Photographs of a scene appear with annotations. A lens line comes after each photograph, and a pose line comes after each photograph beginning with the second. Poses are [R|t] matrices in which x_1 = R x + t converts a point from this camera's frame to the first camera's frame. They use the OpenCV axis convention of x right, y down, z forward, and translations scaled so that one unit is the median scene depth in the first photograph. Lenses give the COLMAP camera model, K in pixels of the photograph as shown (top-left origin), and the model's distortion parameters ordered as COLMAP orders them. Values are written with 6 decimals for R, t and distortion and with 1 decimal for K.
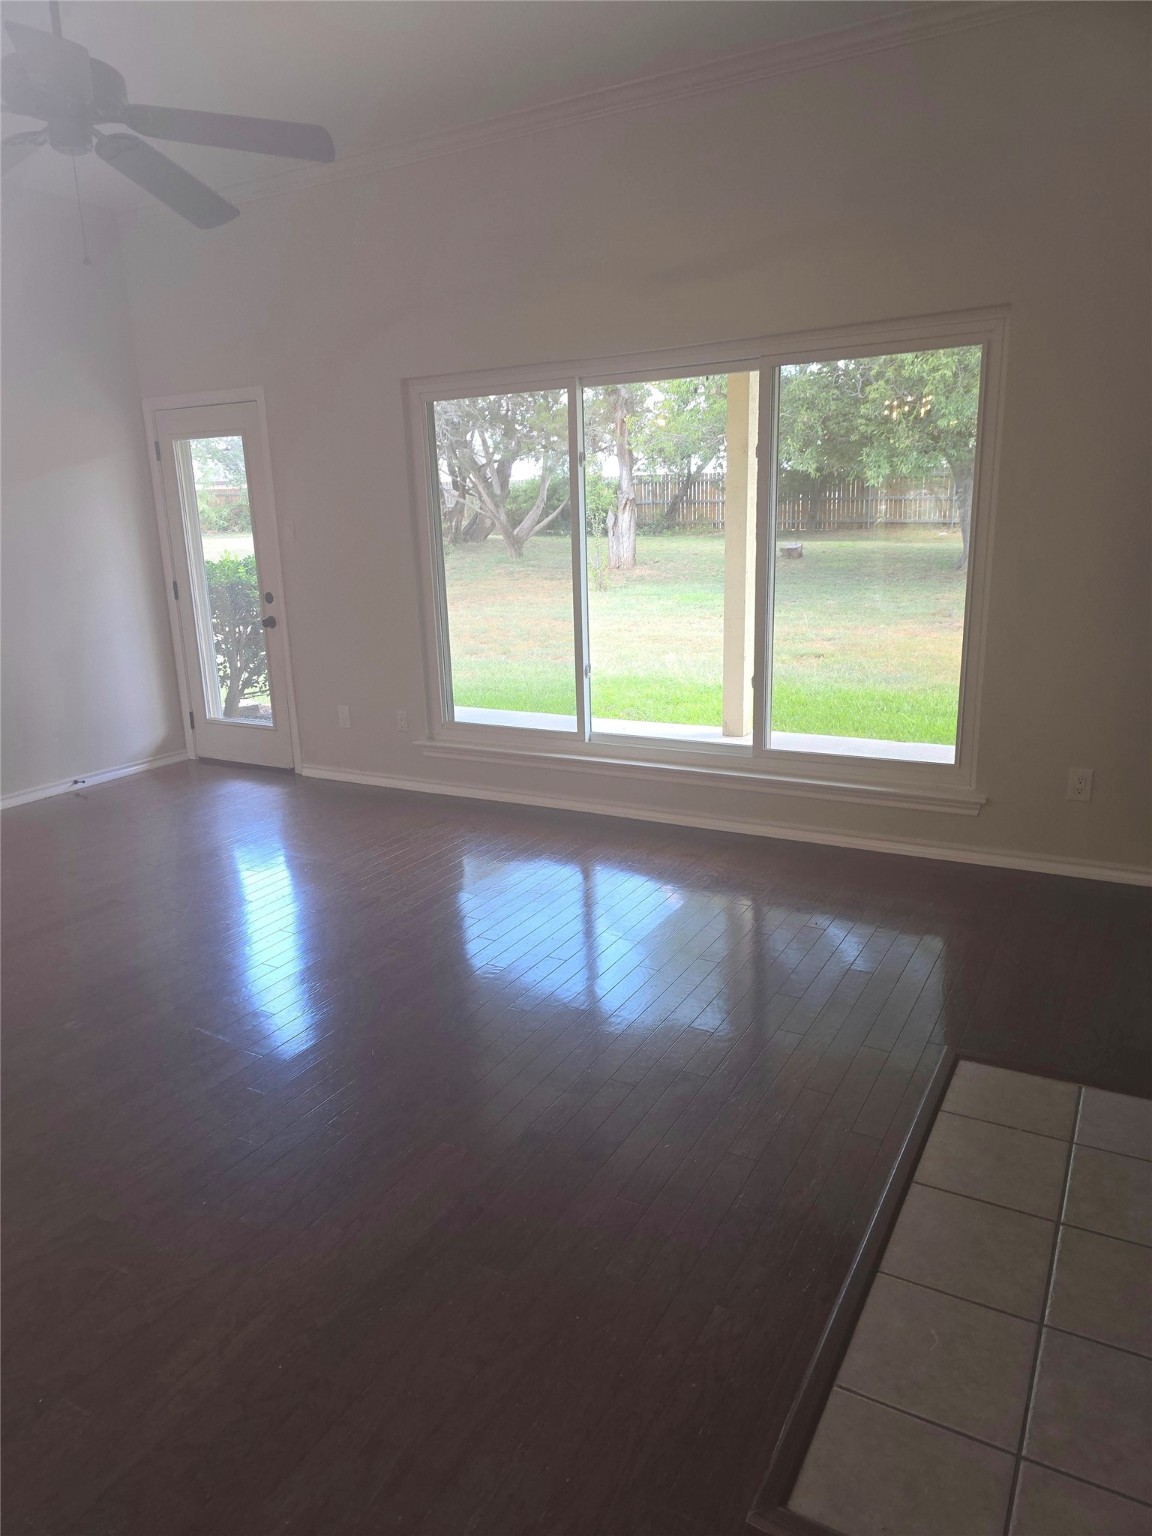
lens RADIAL K [[1032.8, 0, 568.8], [0, 1032.8, 766.4], [0, 0, 1]] dist [0.000416, -0.000741]
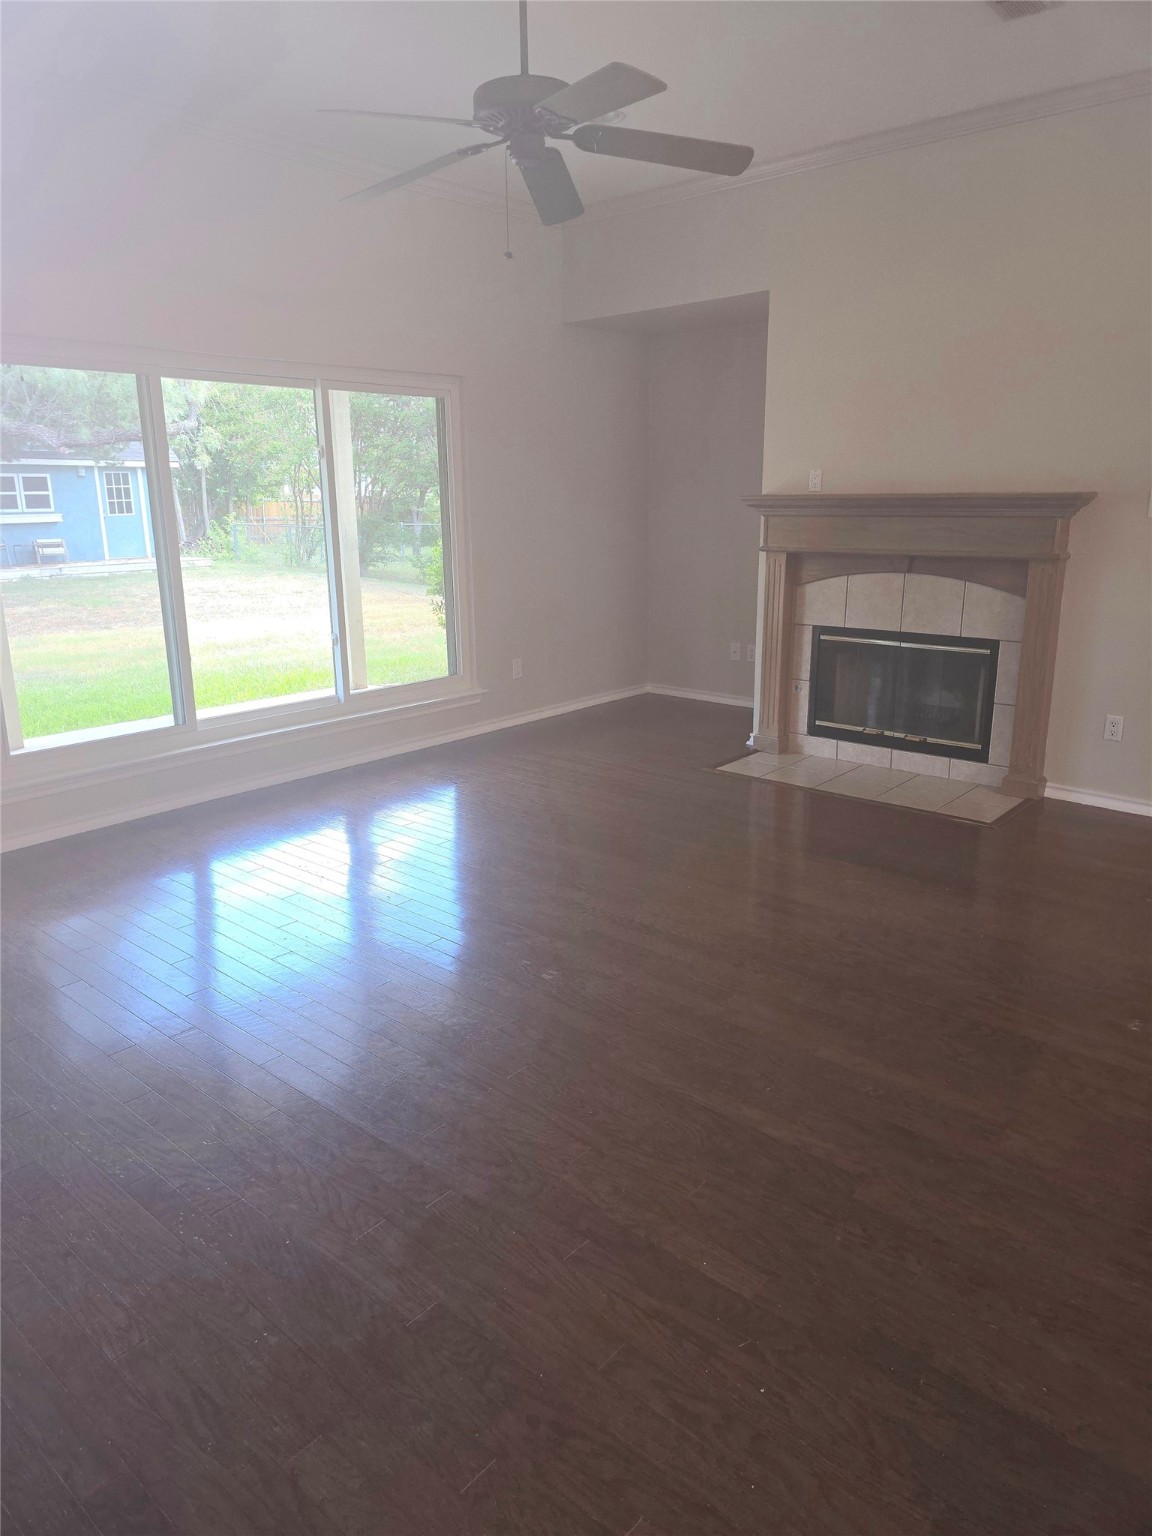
lens RADIAL K [[1032.8, 0, 570.3], [0, 1032.8, 767.5], [0, 0, 1]] dist [0.000416, -0.000741]
pose [[0.194166, -0.221960, 0.955528, -0.892461], [0.241644, 0.954872, 0.172704, -0.076849], [-0.950740, 0.197365, 0.239039, 0.427192]]
